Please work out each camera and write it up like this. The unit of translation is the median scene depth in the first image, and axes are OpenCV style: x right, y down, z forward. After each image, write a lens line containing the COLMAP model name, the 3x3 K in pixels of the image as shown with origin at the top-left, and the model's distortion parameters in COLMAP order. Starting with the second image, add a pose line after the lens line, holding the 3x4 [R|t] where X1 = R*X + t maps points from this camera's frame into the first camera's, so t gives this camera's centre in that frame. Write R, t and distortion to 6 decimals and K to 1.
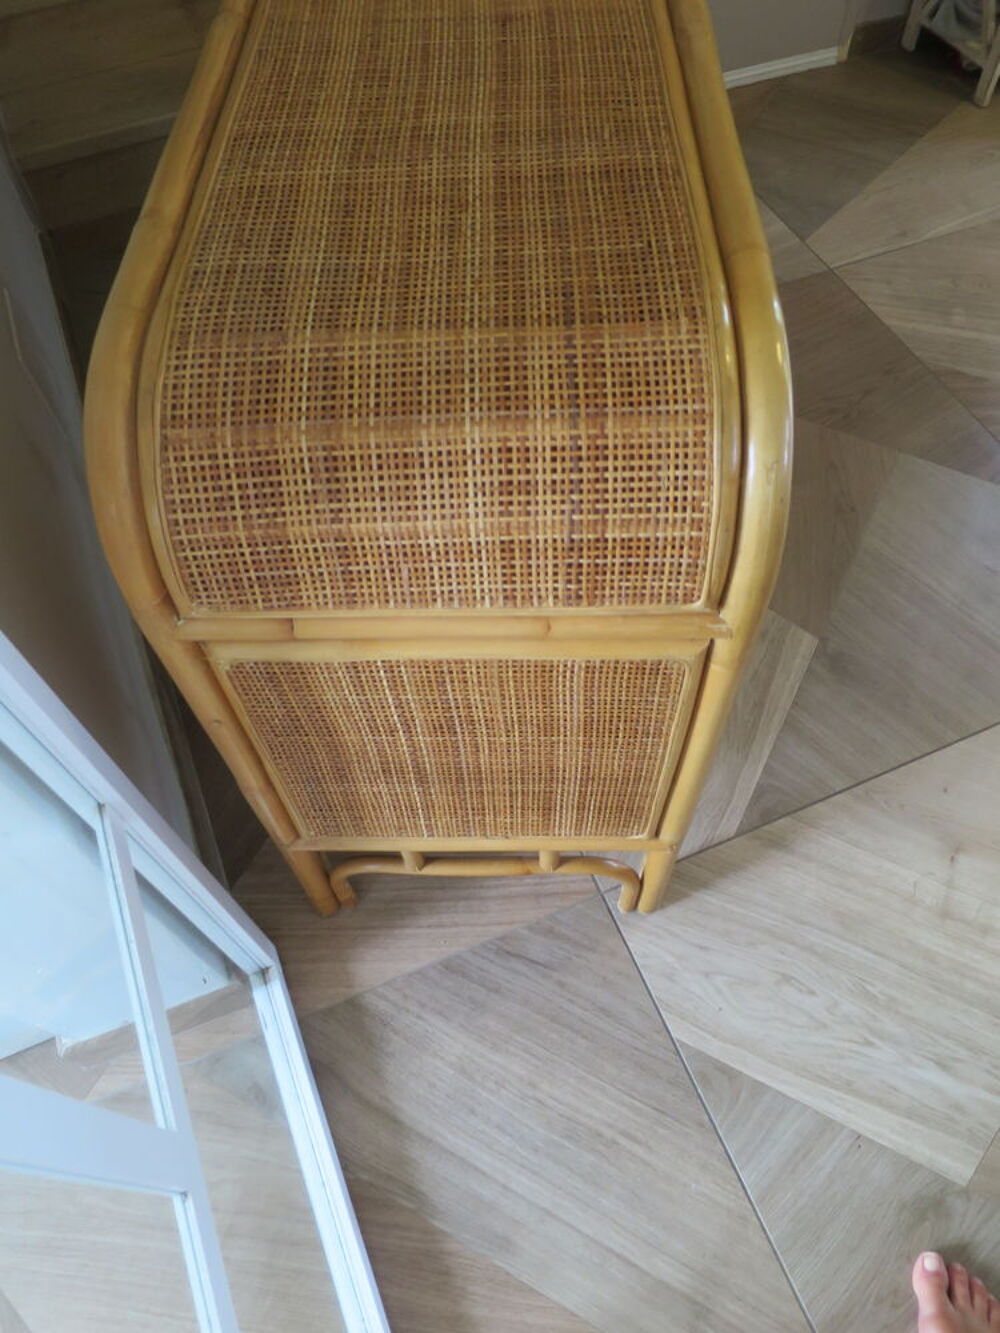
lens RADIAL K [[957.9, 0, 502.2], [0, 957.9, 639.6], [0, 0, 1]] dist [-0.022062, 0.002444]
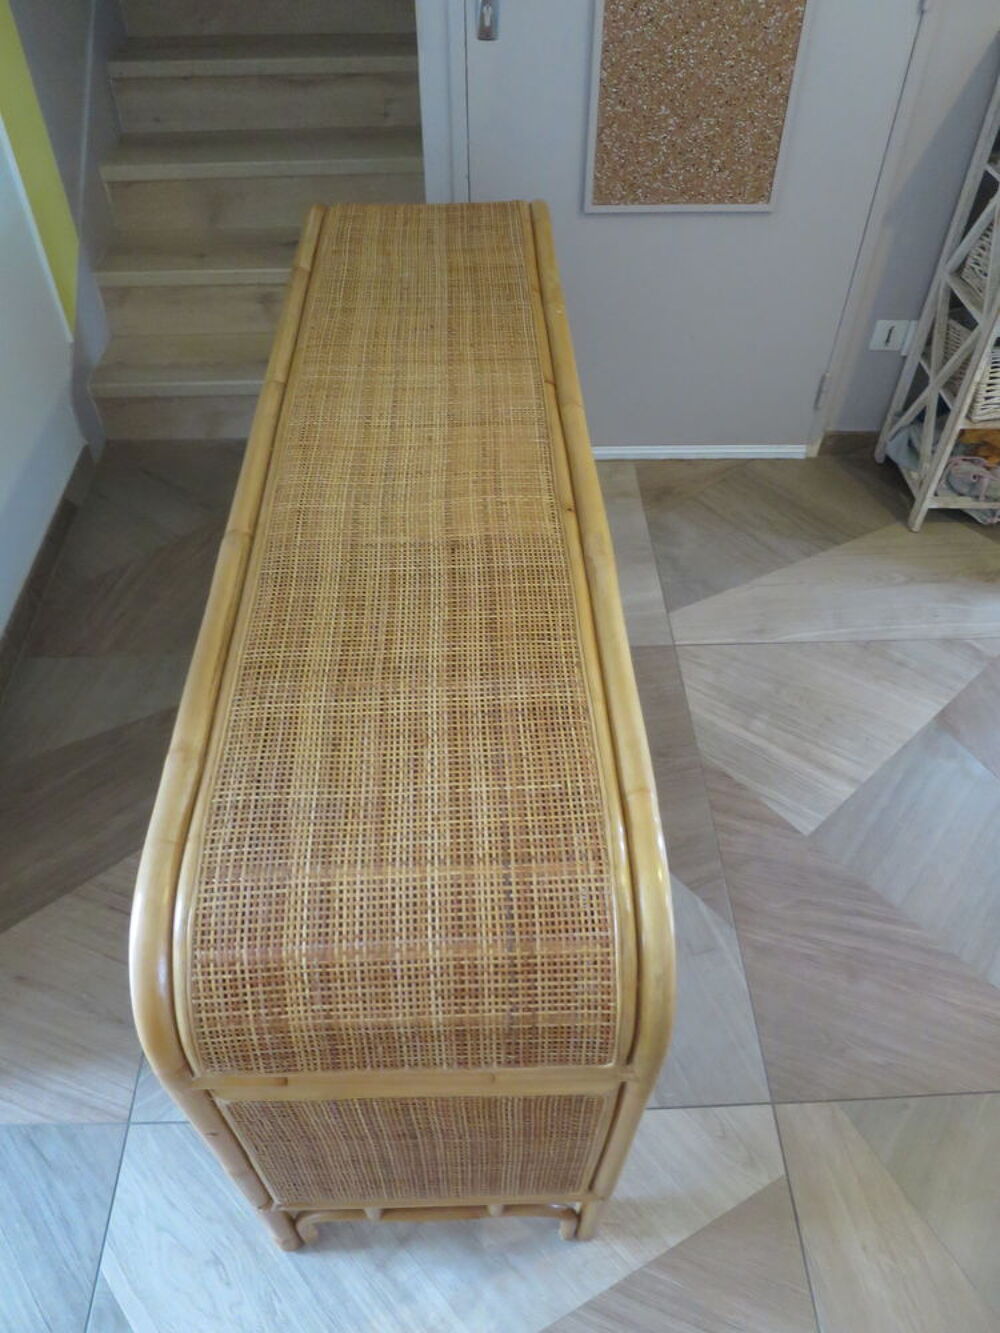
lens RADIAL K [[958.8, 0, 500.0], [0, 958.8, 666.5], [0, 0, 1]] dist [-0.027392, 0.003881]
pose [[0.998328, -0.004967, 0.057592, -0.013936], [0.014212, 0.986811, -0.161253, -0.383380], [-0.056032, 0.161802, 0.985231, -0.355015]]
